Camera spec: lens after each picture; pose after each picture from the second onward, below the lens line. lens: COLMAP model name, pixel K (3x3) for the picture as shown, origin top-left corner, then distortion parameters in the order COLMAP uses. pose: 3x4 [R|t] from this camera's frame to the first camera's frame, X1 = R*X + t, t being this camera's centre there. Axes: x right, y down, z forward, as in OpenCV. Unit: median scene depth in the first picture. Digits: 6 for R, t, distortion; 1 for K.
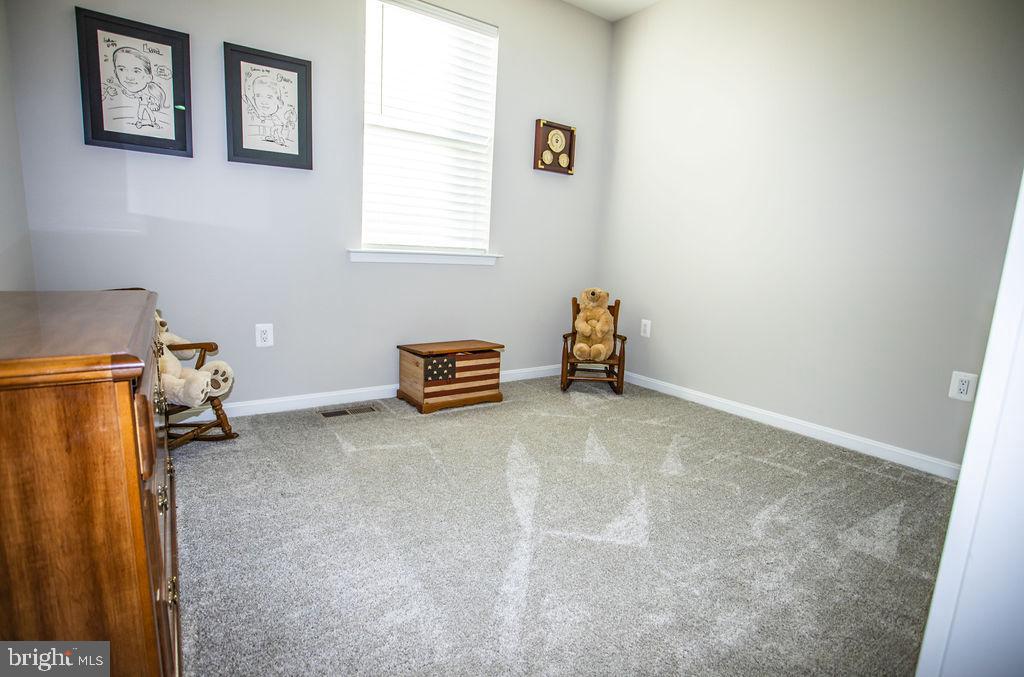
lens RADIAL K [[499.9, 0, 522.5], [0, 499.9, 300.3], [0, 0, 1]] dist [-0.052895, 0.020974]
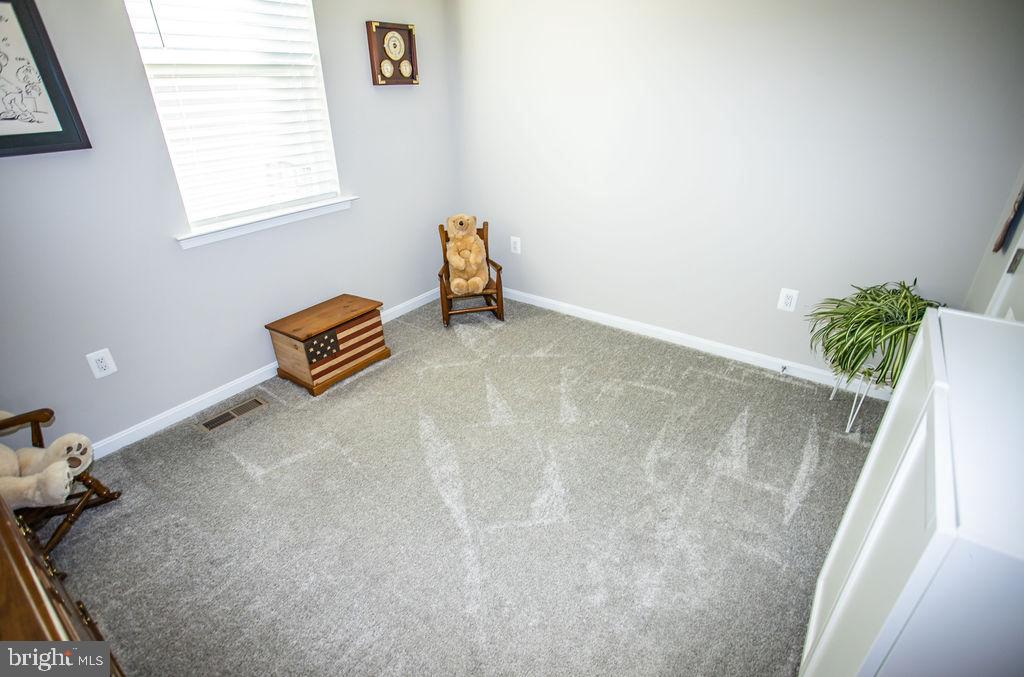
lens RADIAL K [[499.9, 0, 524.6], [0, 499.9, 332.0], [0, 0, 1]] dist [-0.052895, 0.020974]
pose [[0.949278, -0.189265, 0.251098, -0.032132], [0.098782, 0.937633, 0.333296, -0.166987], [-0.298520, -0.291586, 0.908770, 0.040573]]
